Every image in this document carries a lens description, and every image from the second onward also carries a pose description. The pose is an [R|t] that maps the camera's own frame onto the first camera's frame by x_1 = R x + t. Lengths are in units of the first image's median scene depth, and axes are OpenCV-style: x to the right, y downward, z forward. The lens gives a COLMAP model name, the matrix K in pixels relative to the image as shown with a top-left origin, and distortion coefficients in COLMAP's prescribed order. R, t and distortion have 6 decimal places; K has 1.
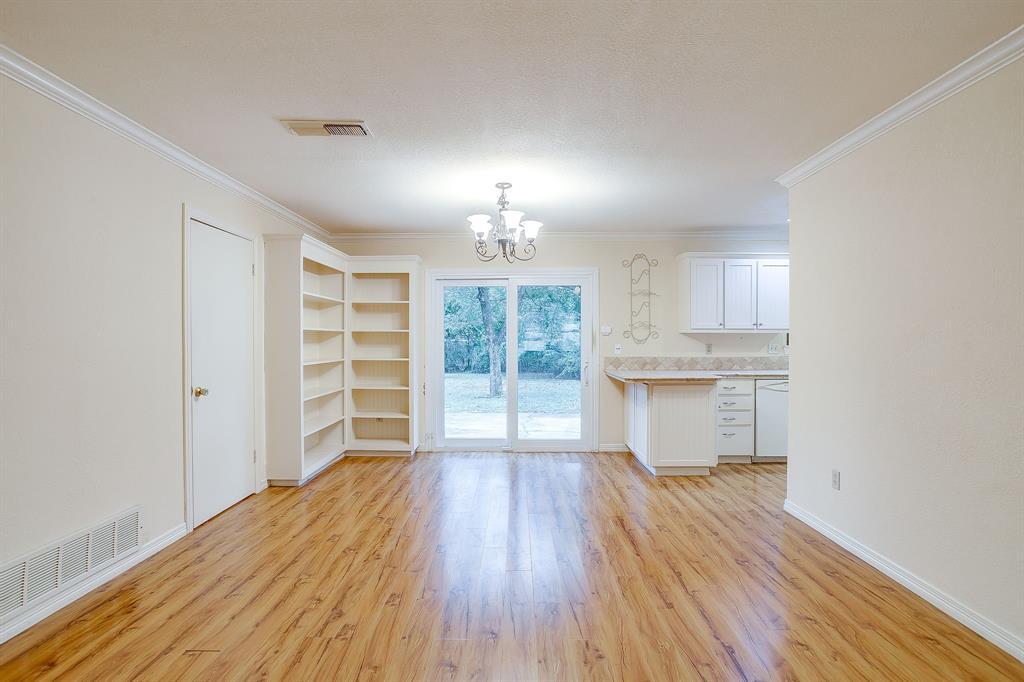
lens RADIAL K [[496.2, 0, 508.2], [0, 496.2, 342.3], [0, 0, 1]] dist [-0.058809, 0.036734]
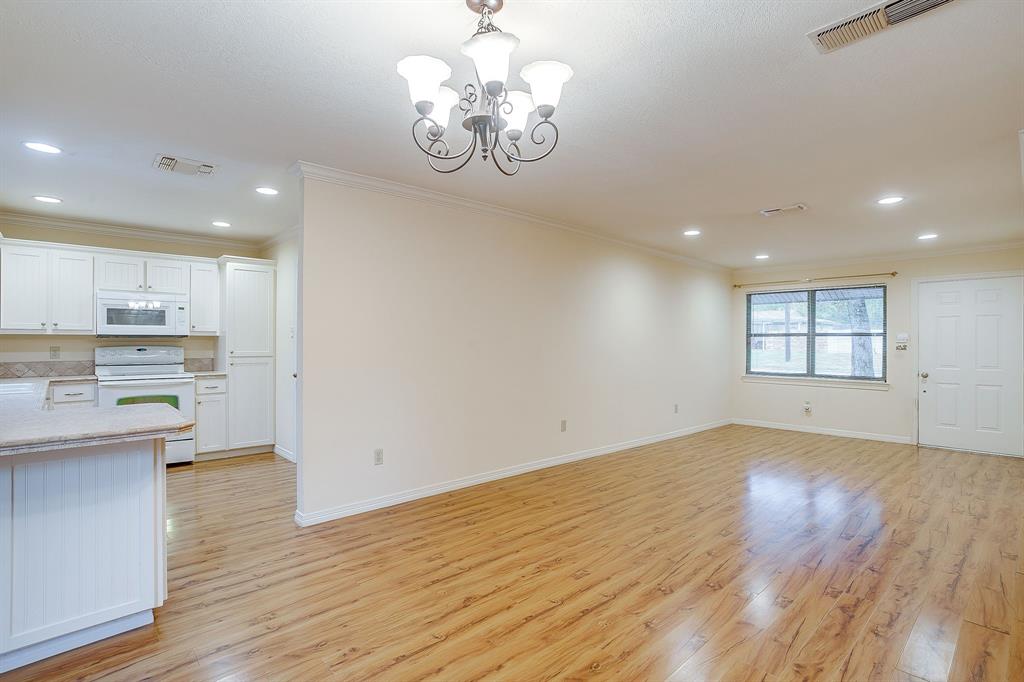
lens RADIAL K [[499.4, 0, 510.0], [0, 499.4, 336.4], [0, 0, 1]] dist [-0.056433, 0.034793]
pose [[-0.689838, 0.007234, 0.723928, -0.259676], [0.006508, 0.999972, -0.003791, -0.005897], [-0.723935, 0.002096, -0.689865, 0.943376]]
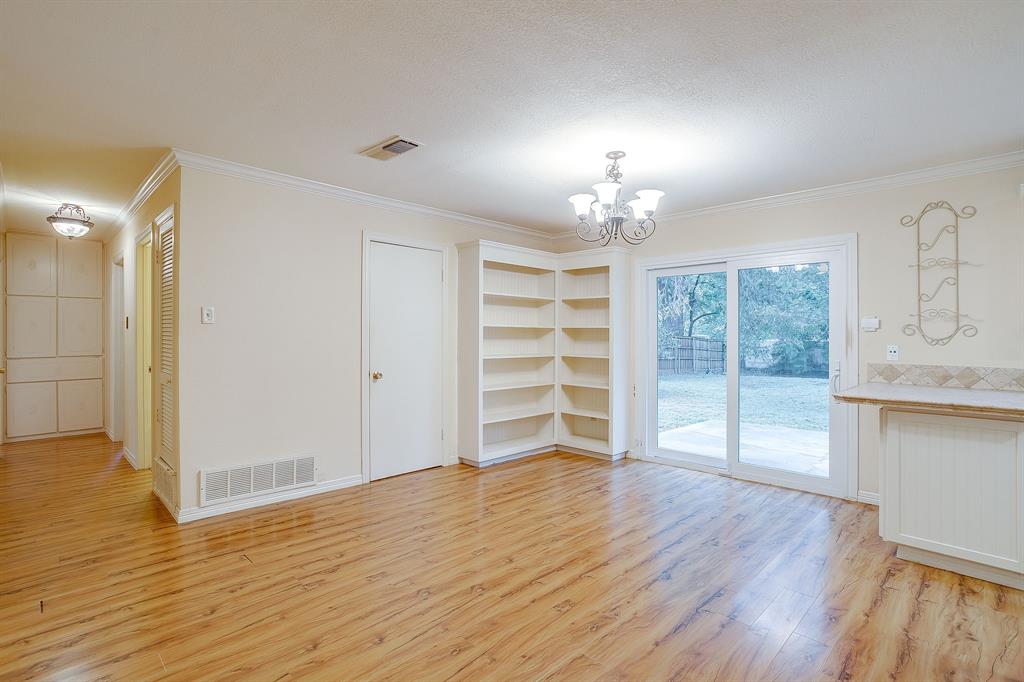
lens RADIAL K [[499.4, 0, 510.0], [0, 499.4, 336.4], [0, 0, 1]] dist [-0.056433, 0.034793]
pose [[0.720274, 0.005307, -0.693669, 0.327324], [-0.010389, 0.999941, -0.003137, -0.000206], [0.693611, 0.009466, 0.720287, 0.189470]]
